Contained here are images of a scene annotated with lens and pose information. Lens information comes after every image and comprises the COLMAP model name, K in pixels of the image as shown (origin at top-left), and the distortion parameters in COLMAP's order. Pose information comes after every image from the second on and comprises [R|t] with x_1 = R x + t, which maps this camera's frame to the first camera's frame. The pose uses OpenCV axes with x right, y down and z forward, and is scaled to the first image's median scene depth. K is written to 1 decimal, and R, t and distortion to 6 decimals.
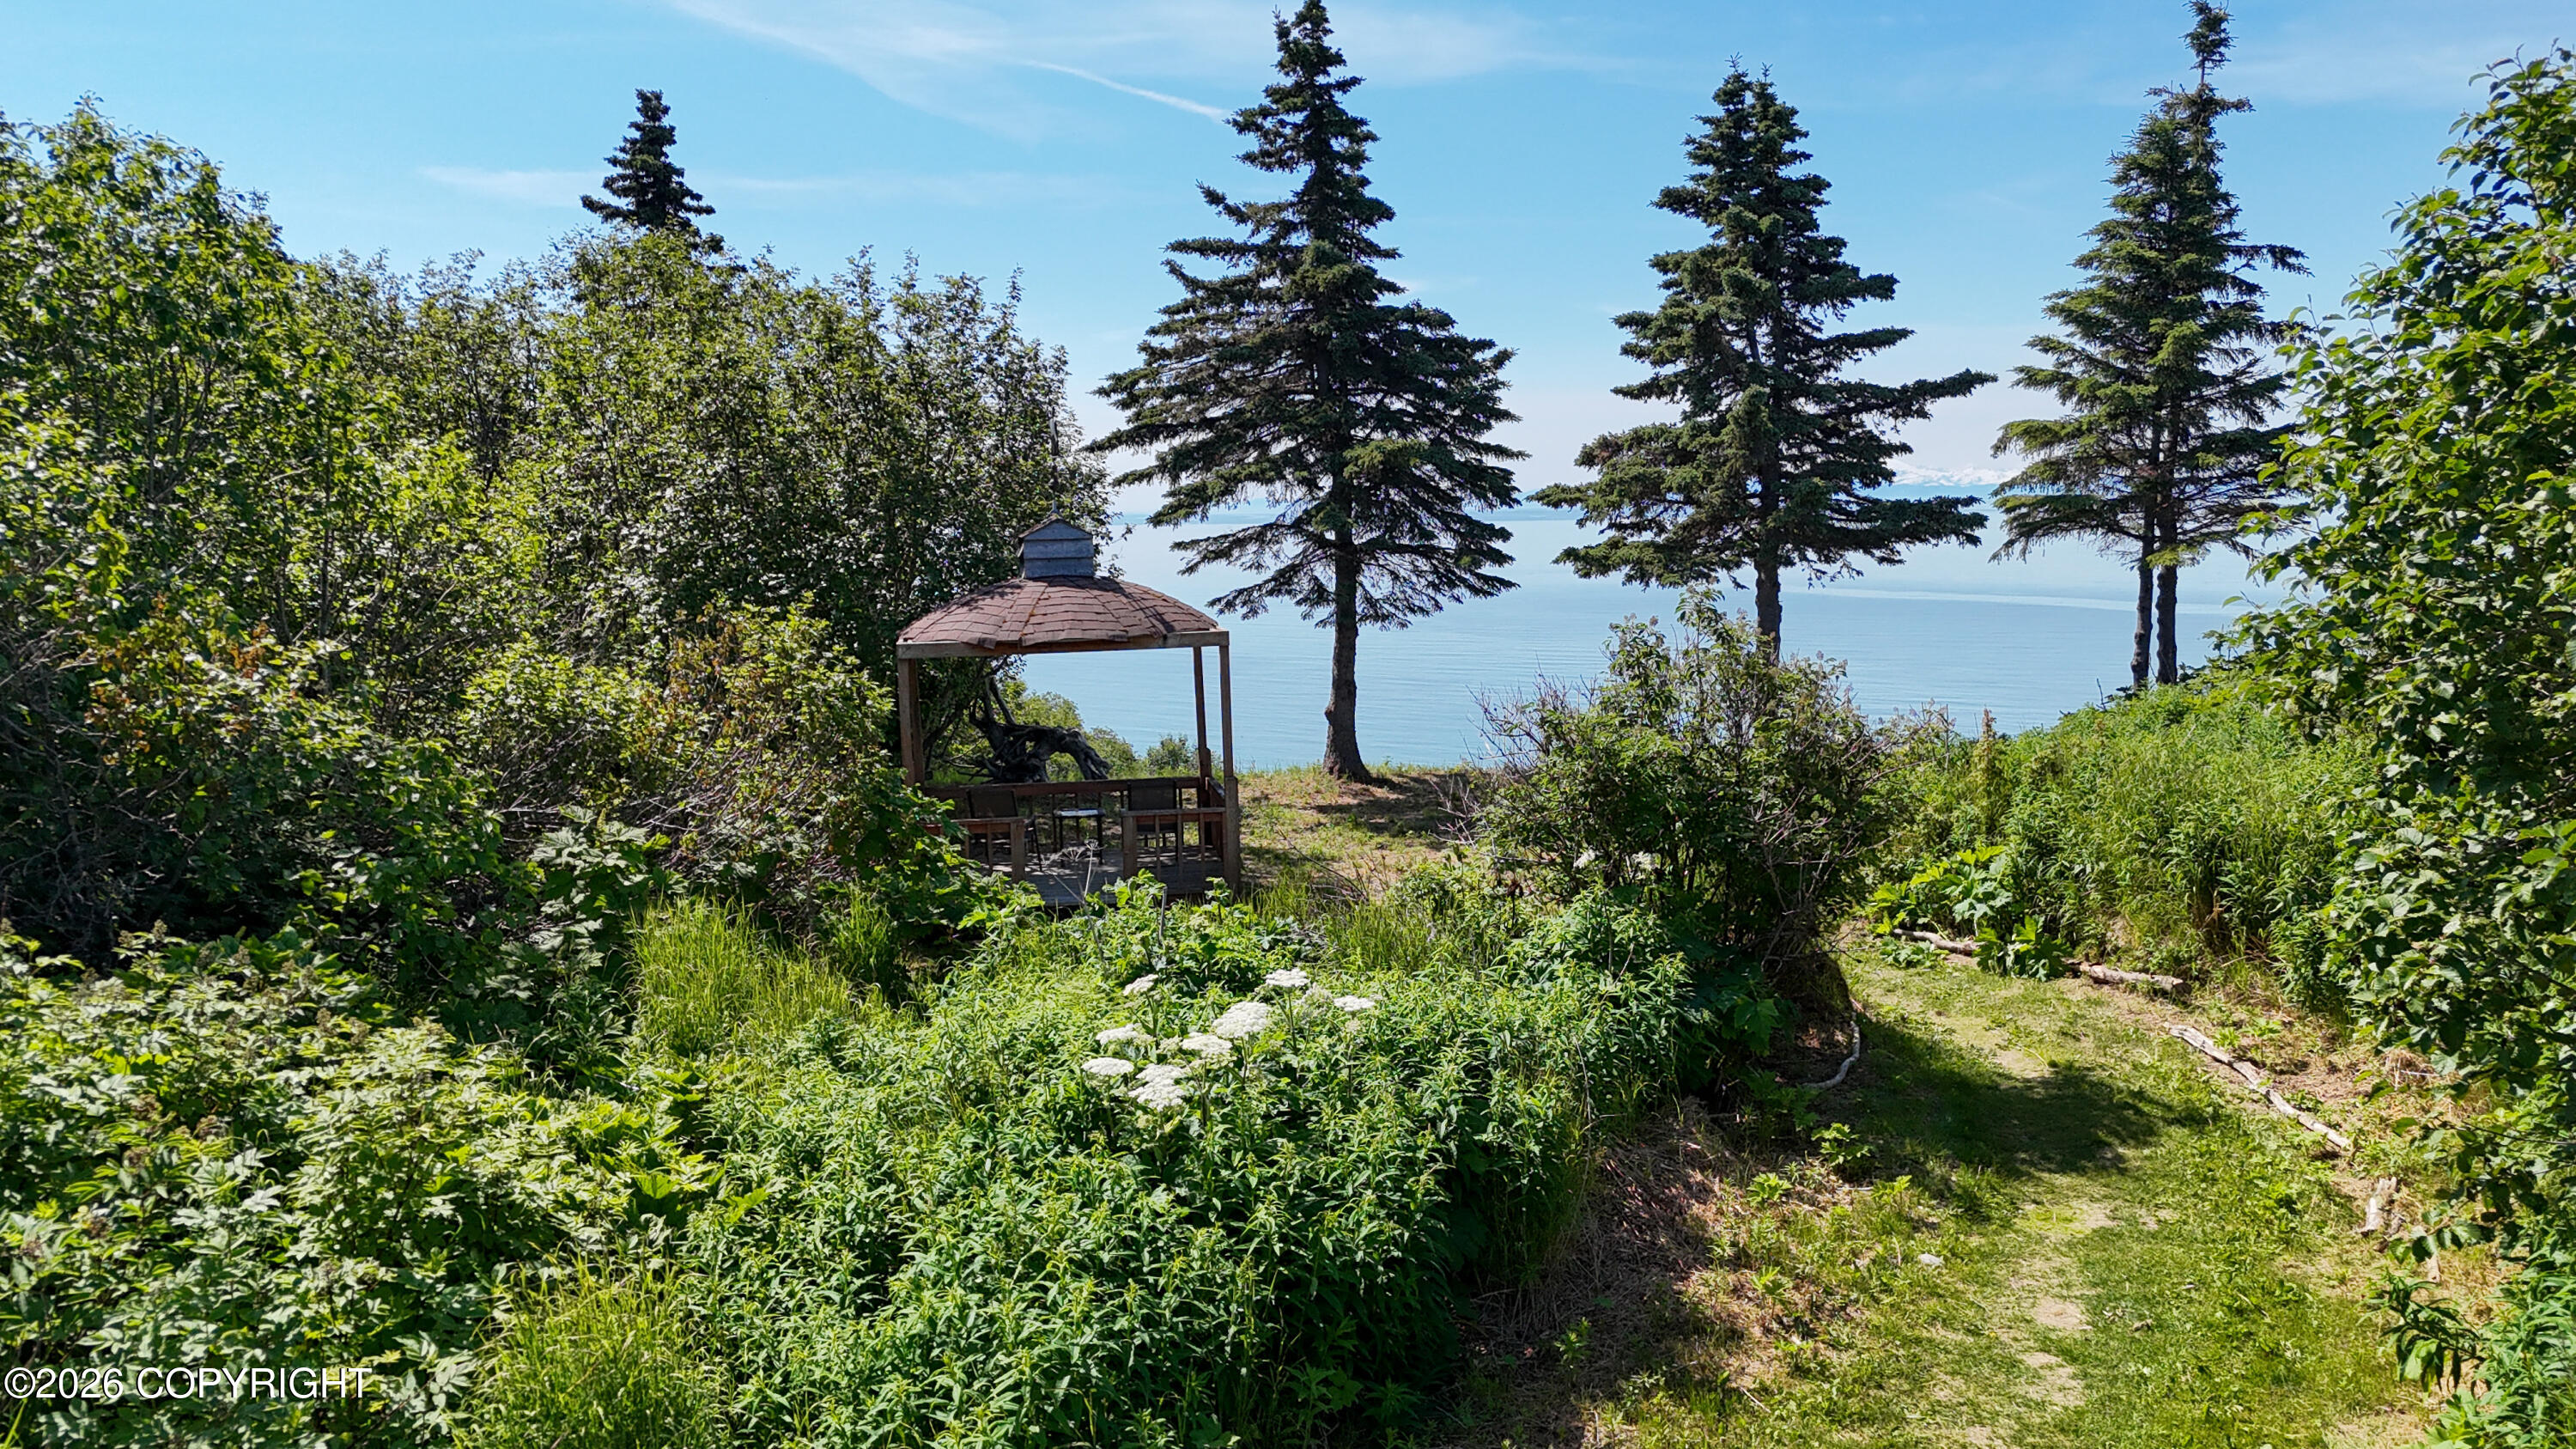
lens RADIAL K [[1954.7, 0, 1287.2], [0, 1954.7, 729.0], [0, 0, 1]] dist [0.062847, -0.043275]
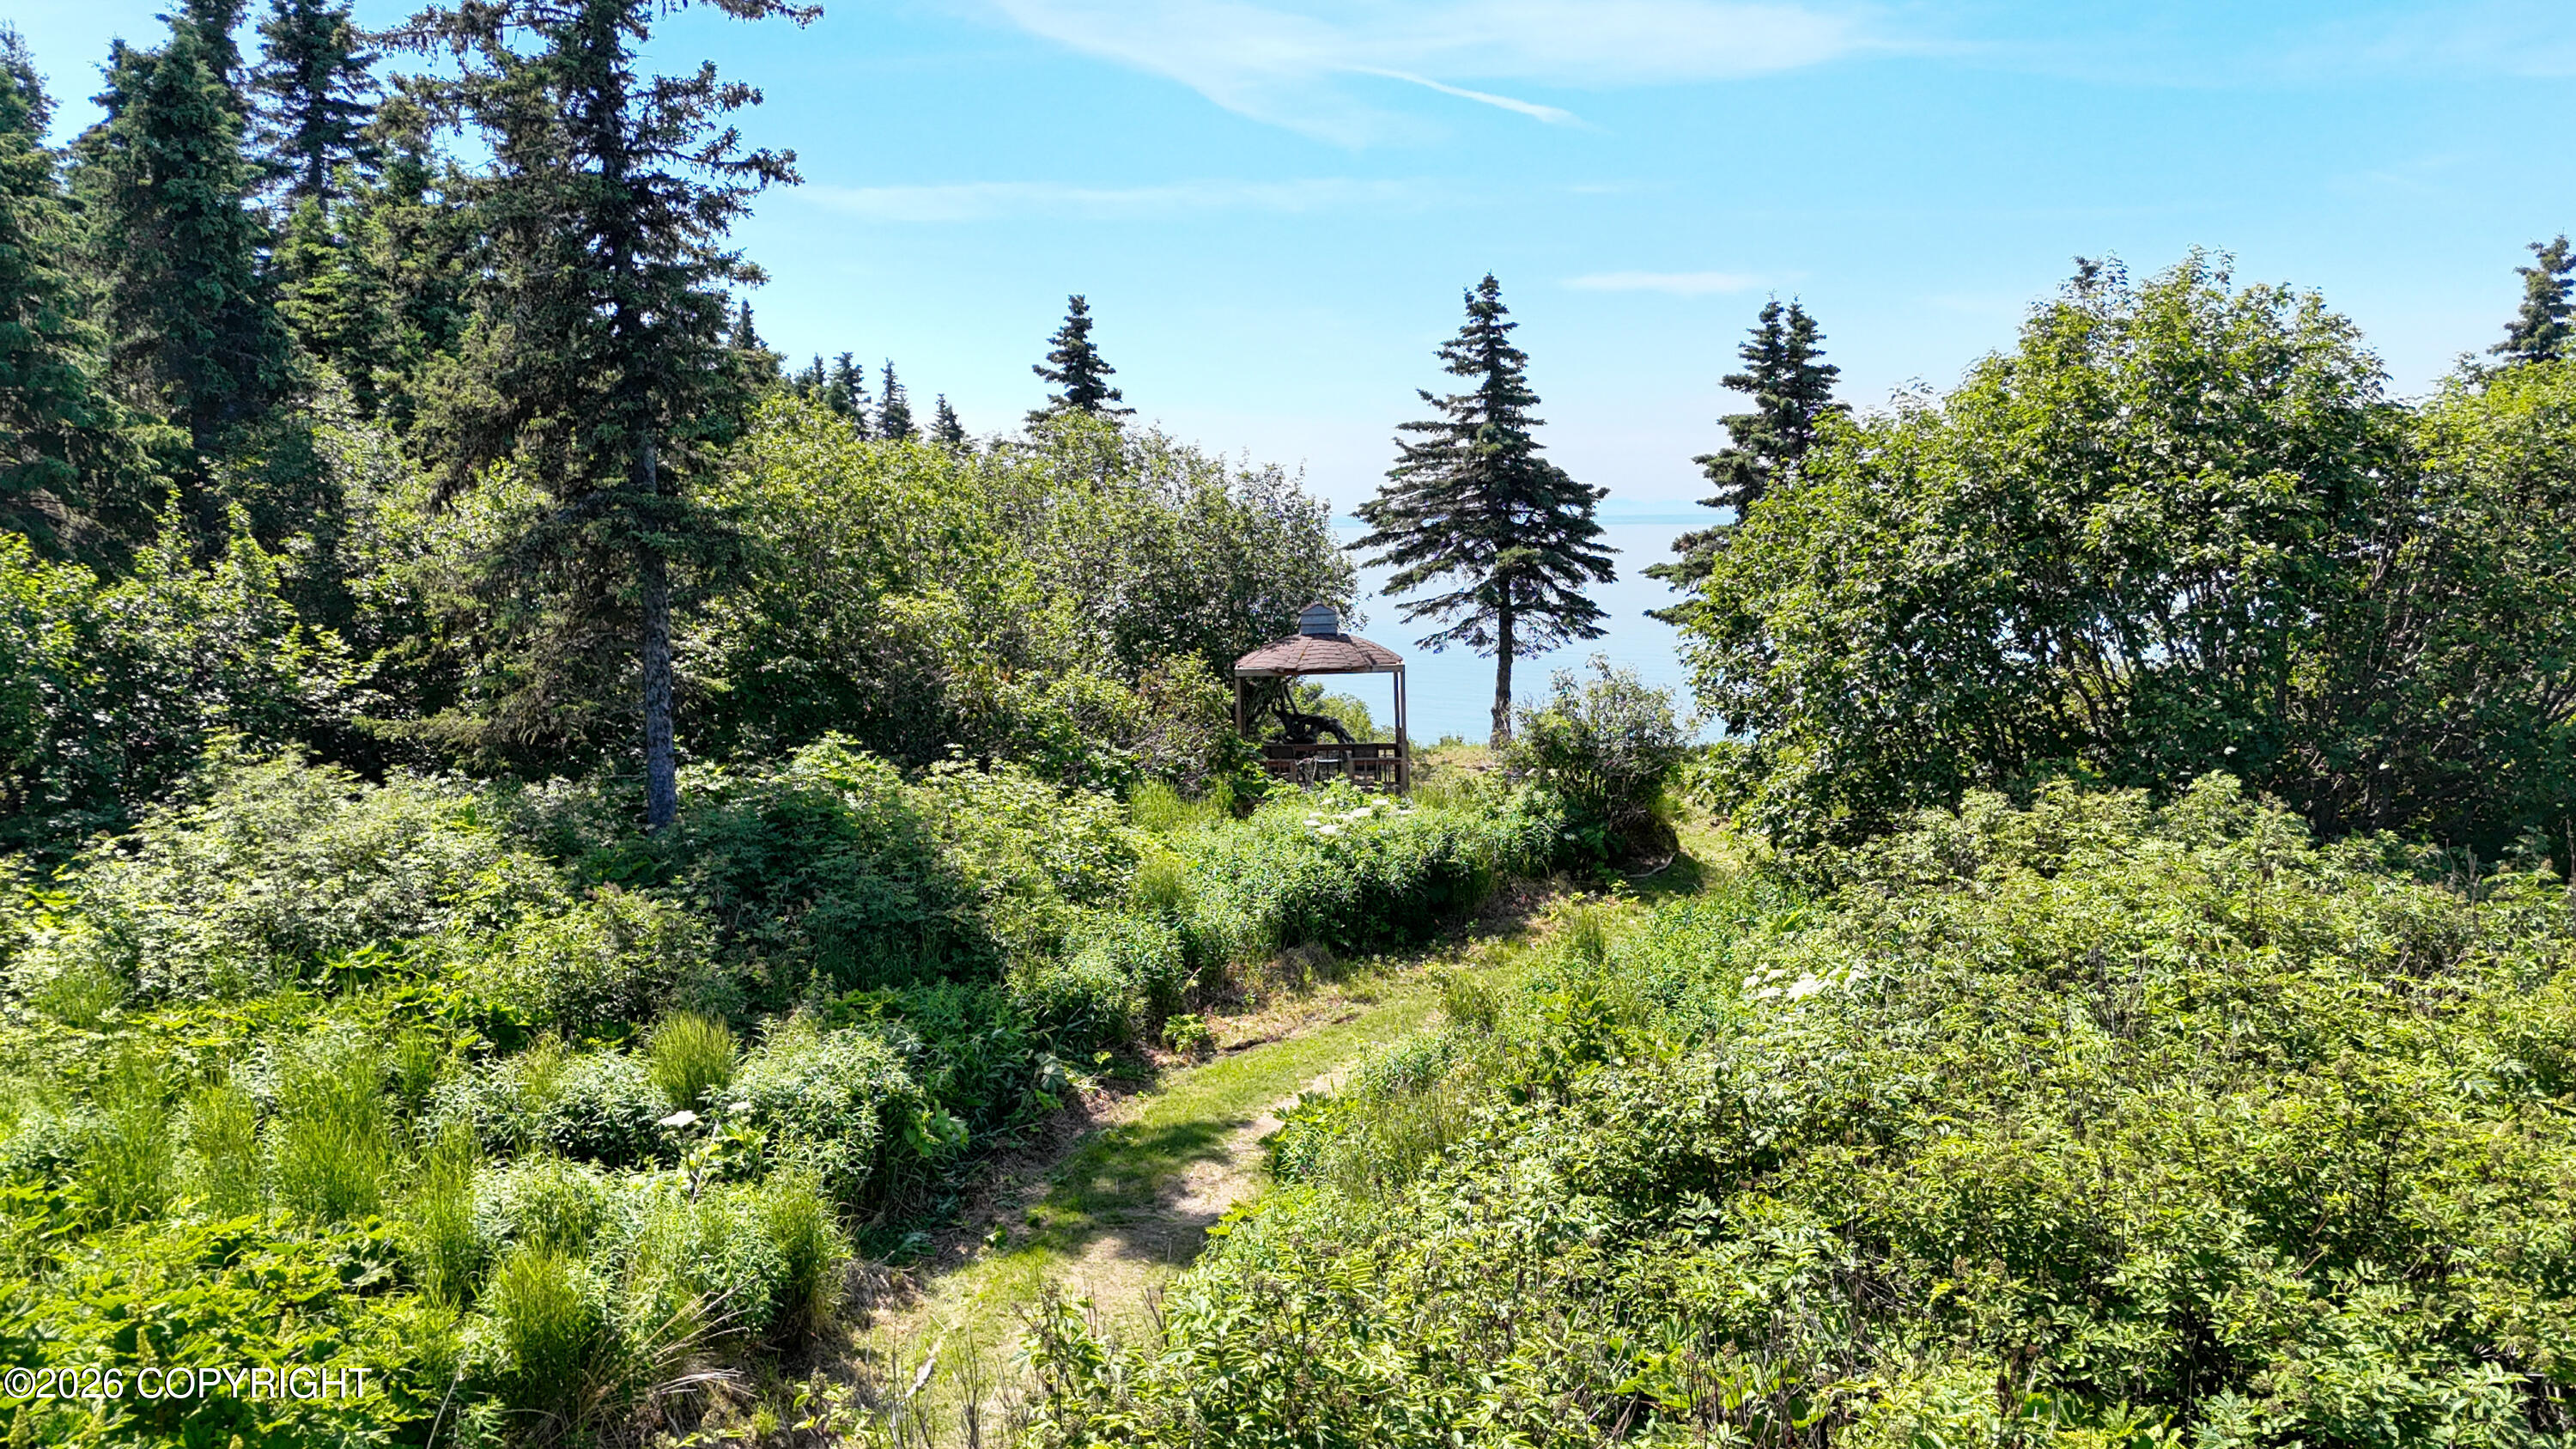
lens RADIAL K [[1954.7, 0, 1287.2], [0, 1954.7, 729.0], [0, 0, 1]] dist [0.062847, -0.043275]
pose [[0.987691, 0.022150, -0.154841, 0.107306], [-0.022287, 0.999751, 0.000852, 0.009638], [0.154822, 0.002609, 0.987939, -0.632705]]
